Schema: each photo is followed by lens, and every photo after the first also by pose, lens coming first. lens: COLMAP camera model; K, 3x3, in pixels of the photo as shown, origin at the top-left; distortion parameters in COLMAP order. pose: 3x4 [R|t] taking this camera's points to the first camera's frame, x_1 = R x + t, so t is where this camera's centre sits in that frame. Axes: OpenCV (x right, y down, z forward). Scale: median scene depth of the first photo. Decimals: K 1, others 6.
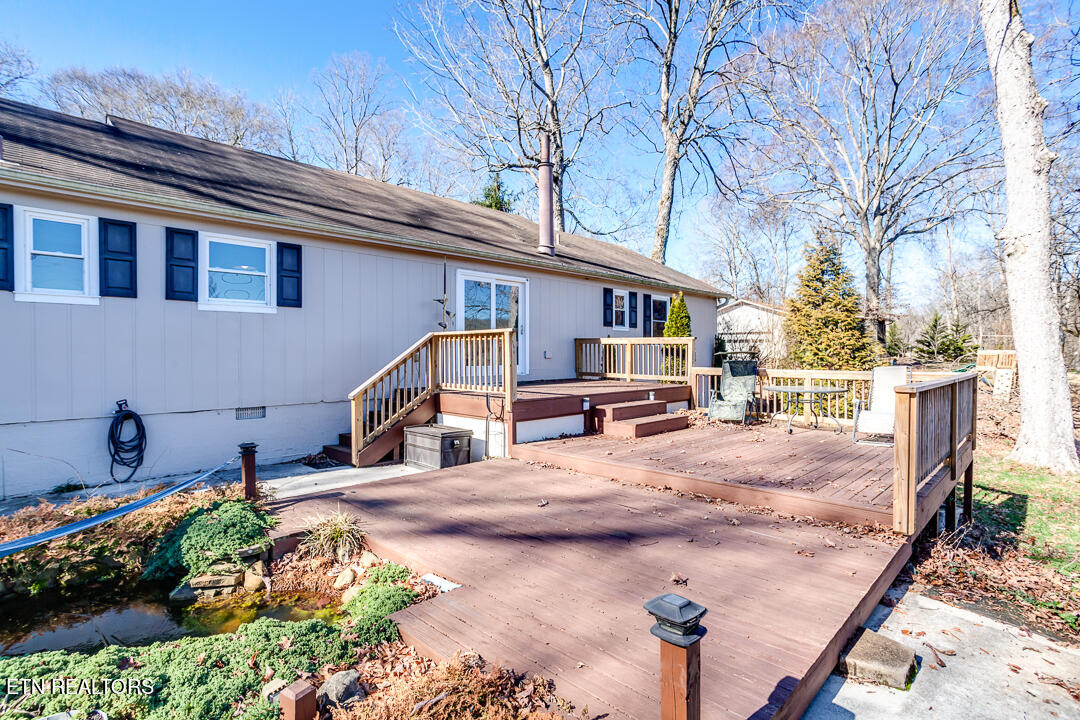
lens RADIAL K [[526.9, 0, 542.7], [0, 526.9, 359.6], [0, 0, 1]] dist [-0.039517, 0.024181]
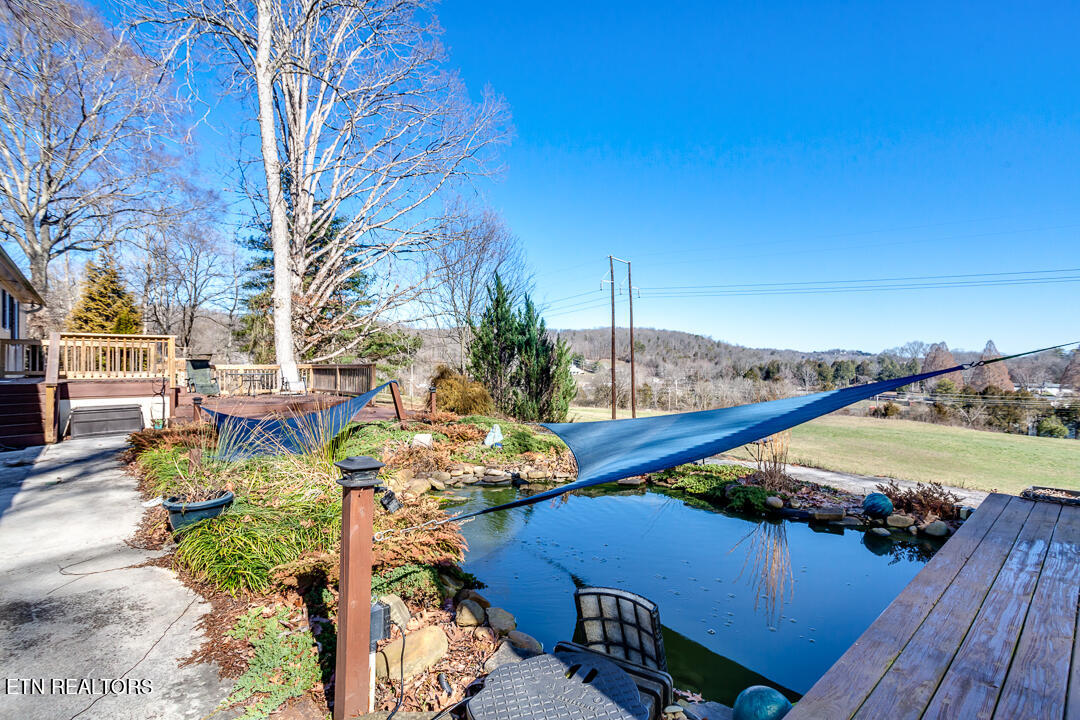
lens RADIAL K [[526.9, 0, 536.8], [0, 526.9, 353.1], [0, 0, 1]] dist [-0.039517, 0.024181]
pose [[0.083430, 0.019132, 0.996330, -0.765535], [0.014326, 0.999689, -0.020396, 0.020979], [-0.996411, 0.015975, 0.083130, -0.095108]]
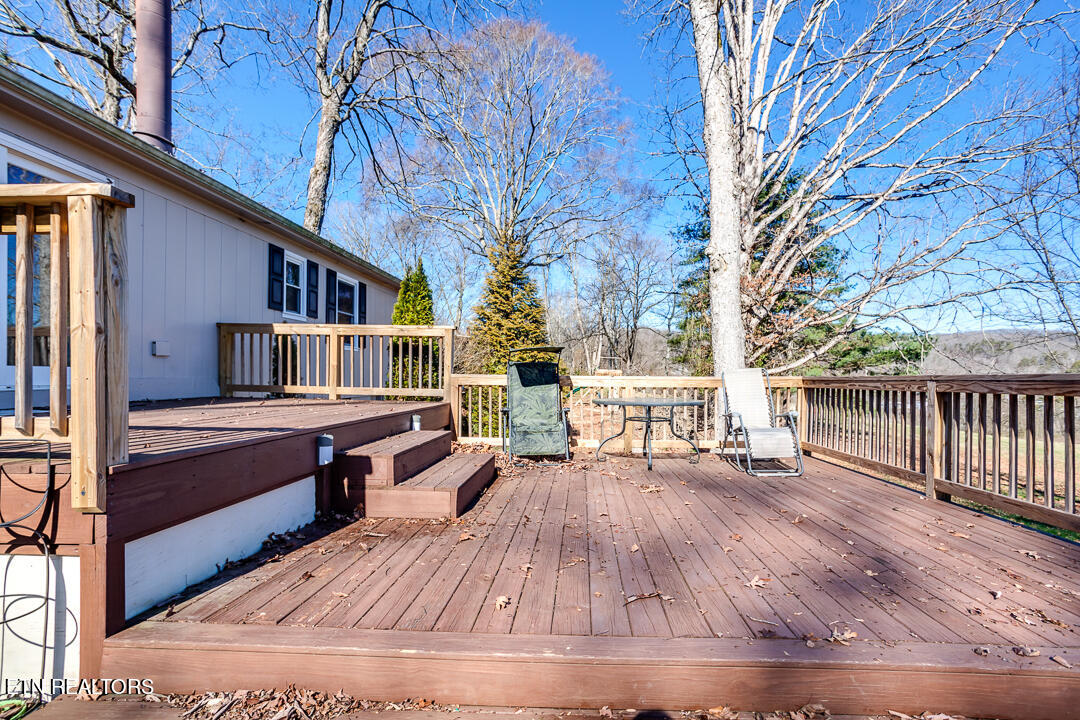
lens RADIAL K [[526.9, 0, 557.6], [0, 526.9, 374.2], [0, 0, 1]] dist [-0.039517, 0.024181]
pose [[0.744075, 0.009982, 0.668021, -0.033485], [-0.001308, 0.999908, -0.013483, 0.018434], [-0.668094, 0.009159, 0.744020, 0.345365]]
